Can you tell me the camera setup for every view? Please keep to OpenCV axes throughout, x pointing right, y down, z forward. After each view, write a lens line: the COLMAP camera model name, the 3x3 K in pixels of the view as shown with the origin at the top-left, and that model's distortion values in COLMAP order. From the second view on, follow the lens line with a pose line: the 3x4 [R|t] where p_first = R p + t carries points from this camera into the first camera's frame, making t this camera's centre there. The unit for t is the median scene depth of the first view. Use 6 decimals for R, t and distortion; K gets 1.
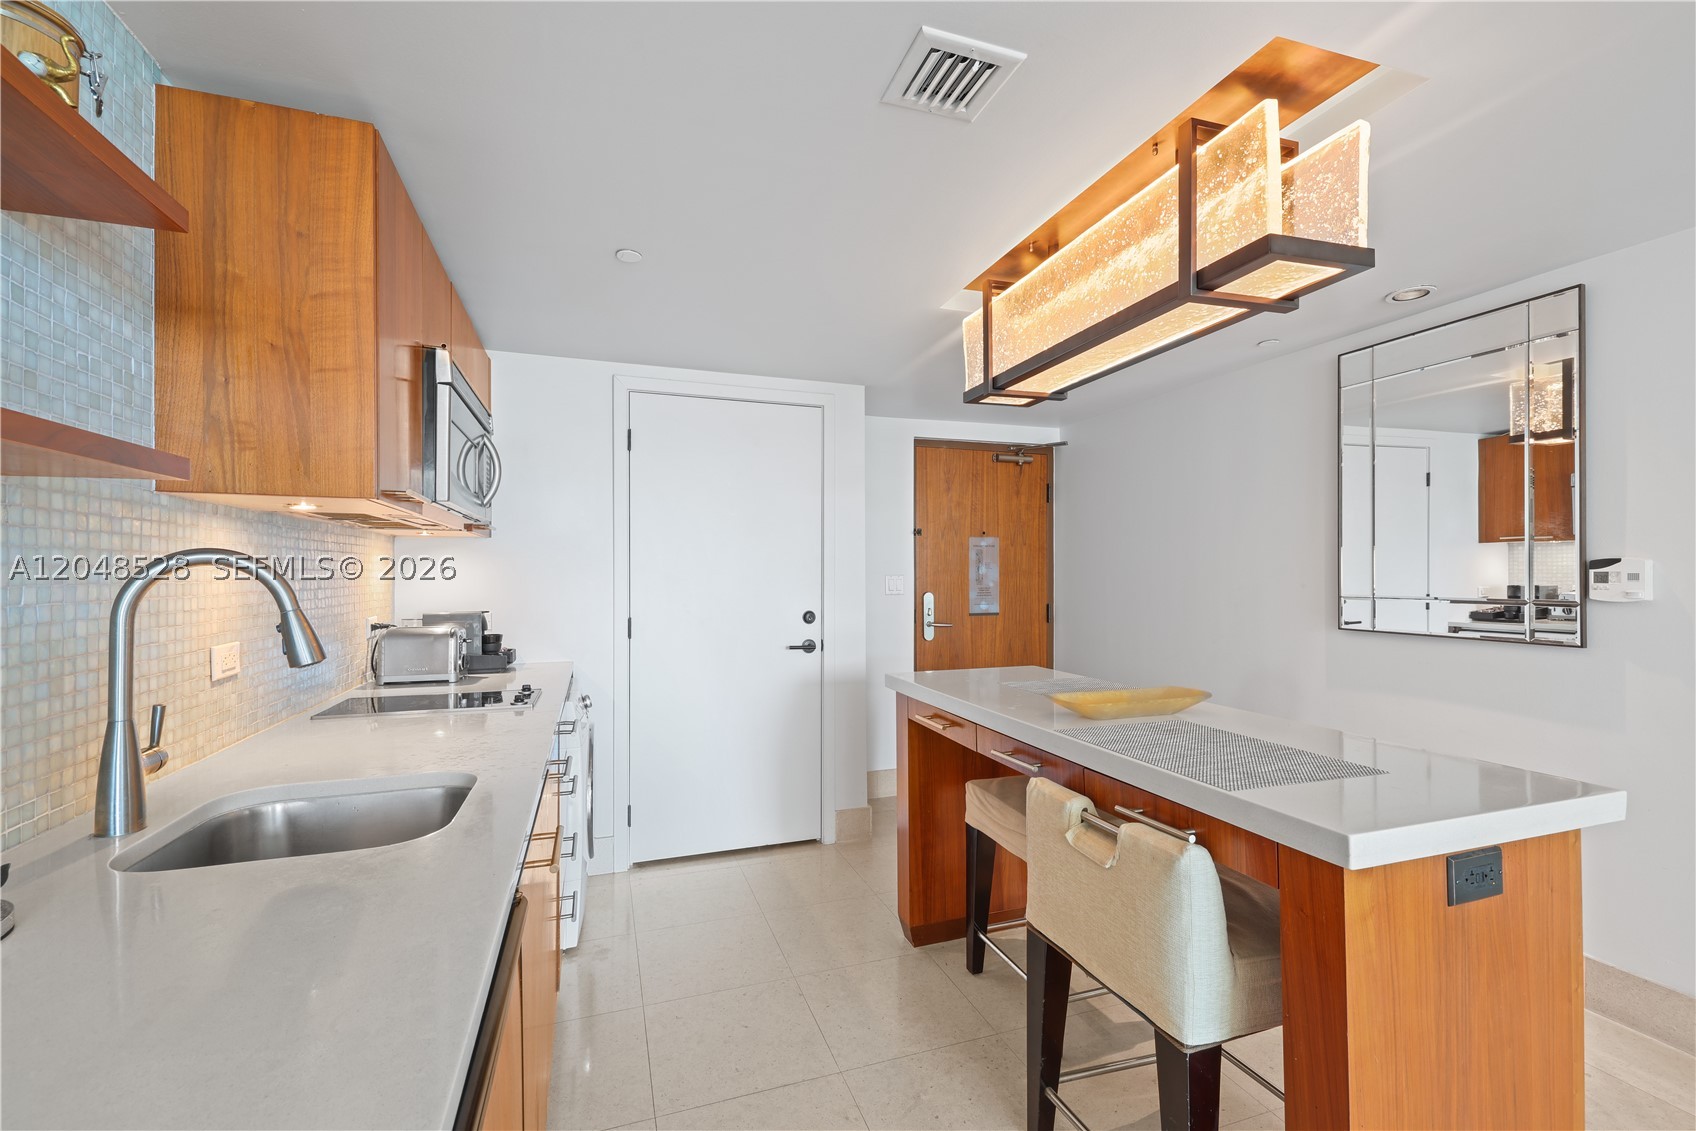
lens RADIAL K [[718.7, 0, 841.6], [0, 718.7, 560.0], [0, 0, 1]] dist [0.021692, -0.008775]
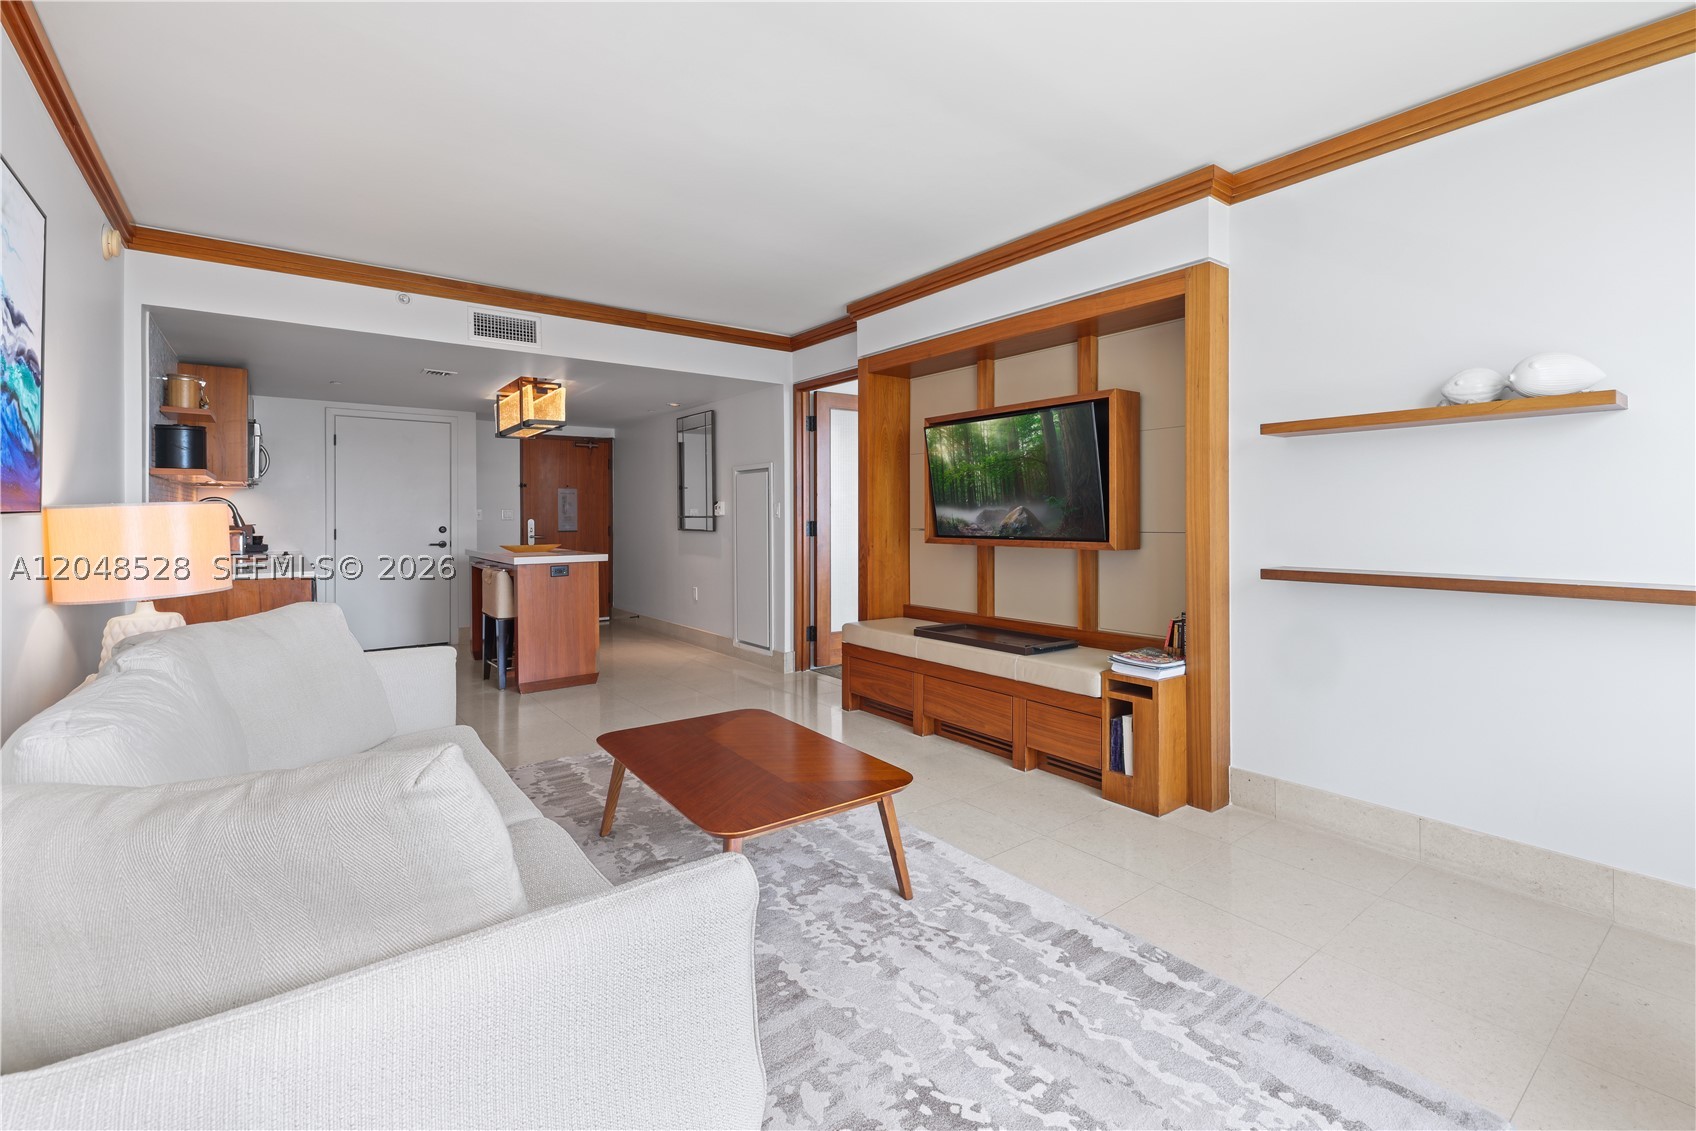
lens RADIAL K [[748.4, 0, 874.9], [0, 748.4, 512.5], [0, 0, 1]] dist [-0.000992, -0.000049]
pose [[0.941441, 0.000105, 0.337178, 0.385737], [-0.005045, 0.999892, 0.013775, -0.002062], [-0.337140, -0.014669, 0.941340, -1.359042]]
